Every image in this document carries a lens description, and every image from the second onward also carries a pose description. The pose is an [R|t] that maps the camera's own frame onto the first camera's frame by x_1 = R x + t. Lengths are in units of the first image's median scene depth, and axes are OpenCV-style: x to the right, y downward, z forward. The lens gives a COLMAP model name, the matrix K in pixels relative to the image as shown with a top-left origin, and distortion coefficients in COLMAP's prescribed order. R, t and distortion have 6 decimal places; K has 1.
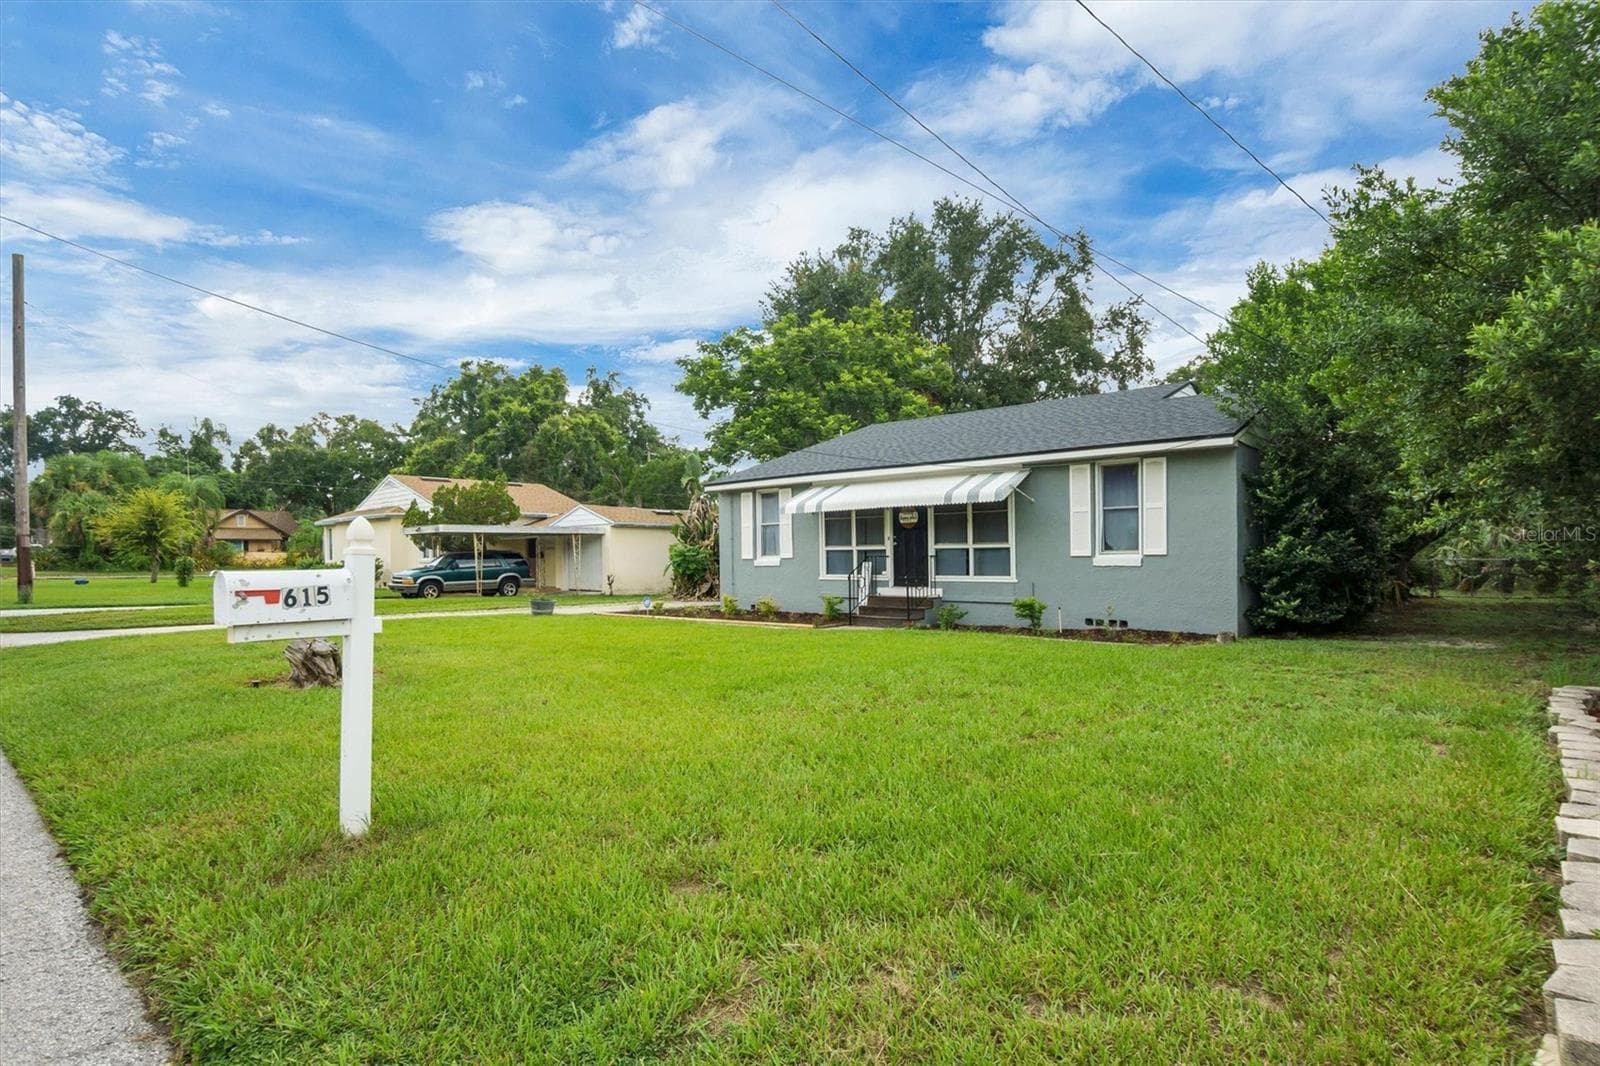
lens RADIAL K [[876.0, 0, 804.0], [0, 876.0, 557.5], [0, 0, 1]] dist [-0.024321, 0.001924]
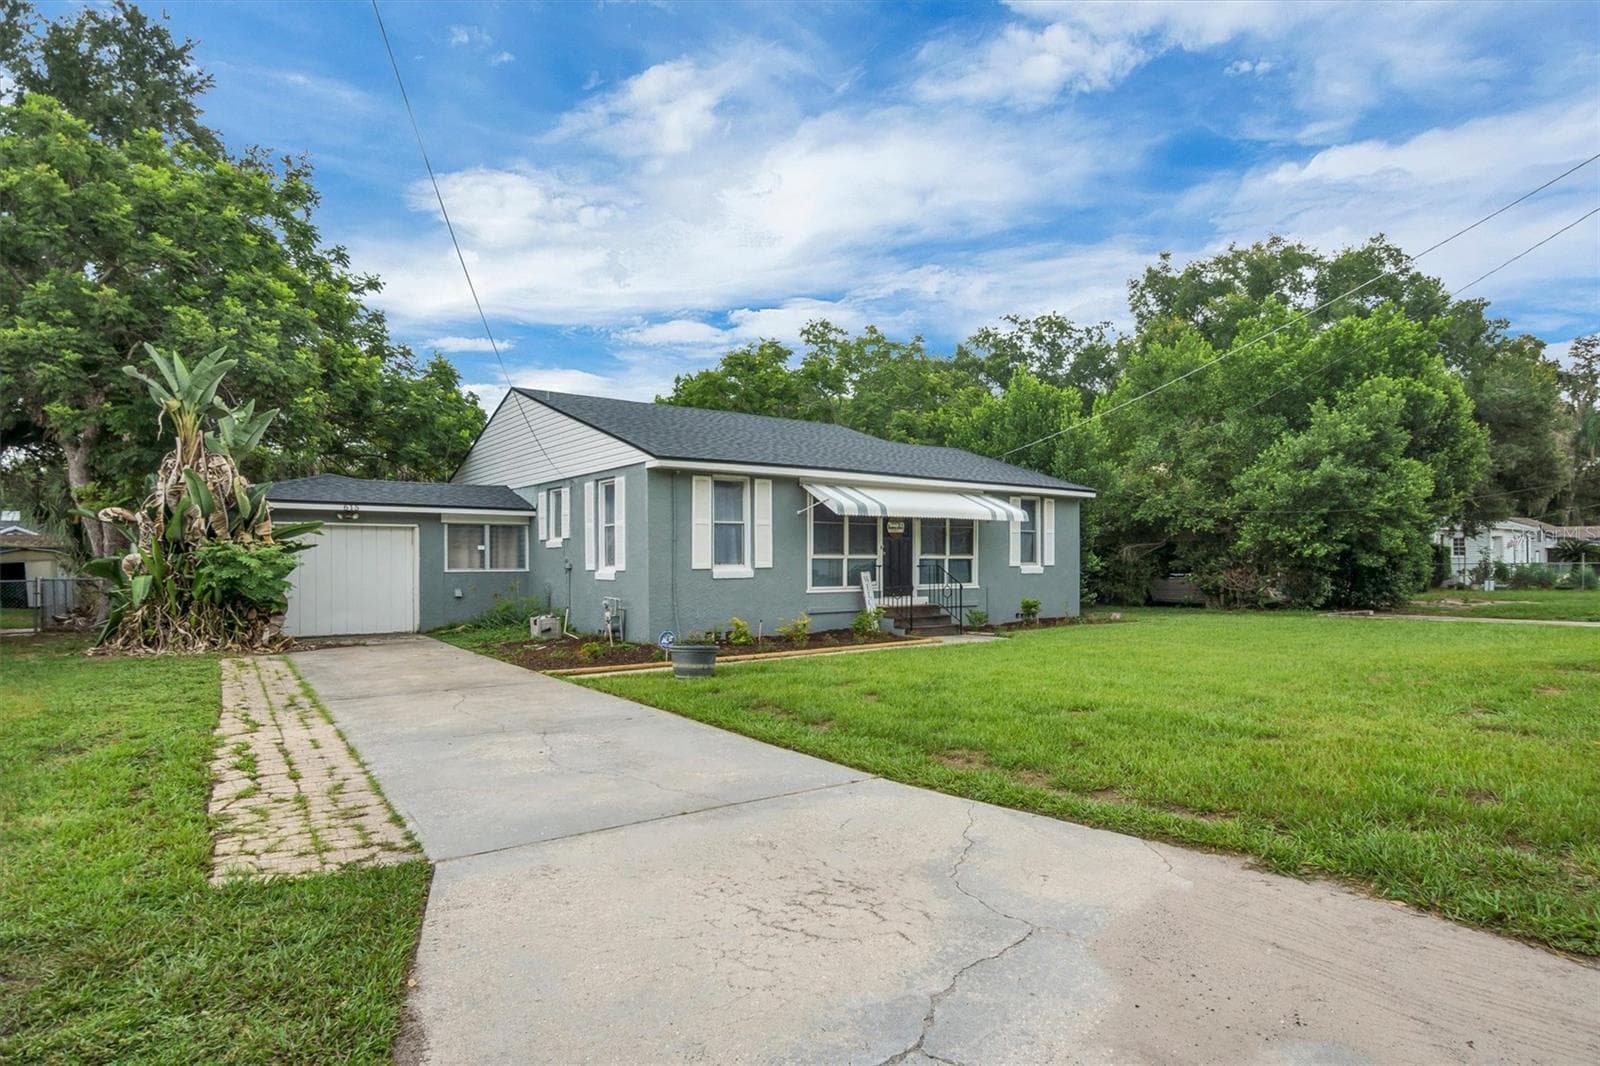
lens RADIAL K [[876.0, 0, 804.0], [0, 876.0, 557.5], [0, 0, 1]] dist [-0.024321, 0.001924]
pose [[0.165034, 0.015445, 0.986167, -0.877282], [0.002724, 0.999866, -0.016116, 0.004603], [-0.986284, 0.005346, 0.164970, 0.928635]]
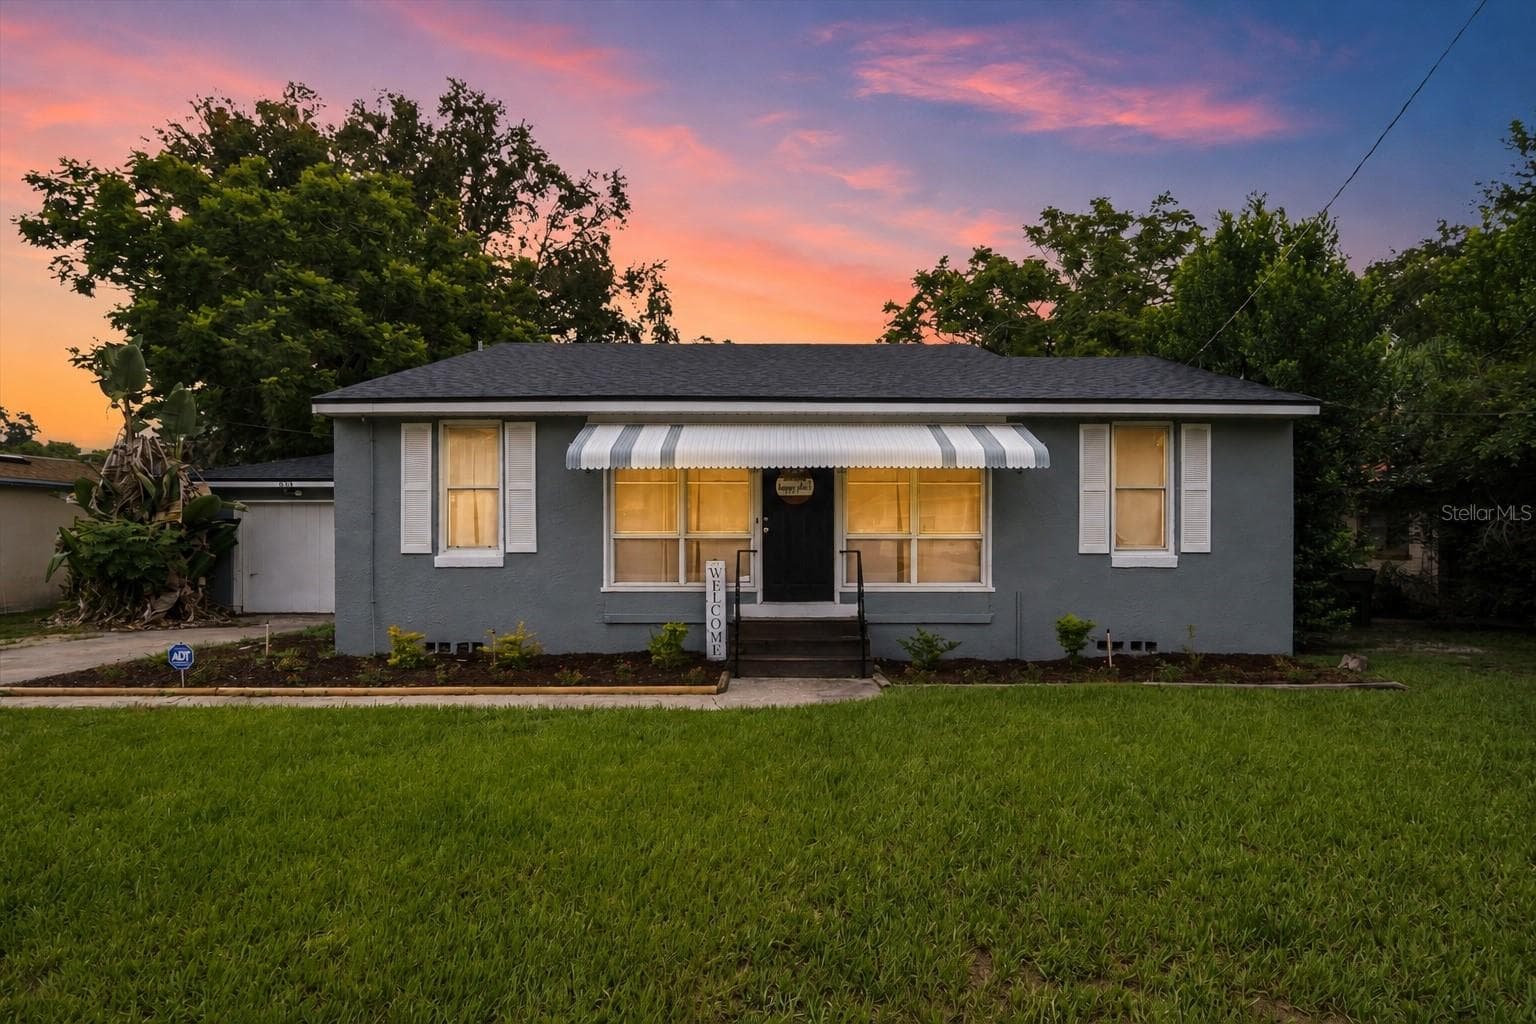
lens RADIAL K [[841.0, 0, 771.8], [0, 841.0, 535.5], [0, 0, 1]] dist [-0.024321, 0.001924]
pose [[0.726480, 0.010609, 0.687106, -0.287477], [-0.006860, 0.999943, -0.008186, -0.007282], [-0.687154, 0.001234, 0.726511, 0.582813]]
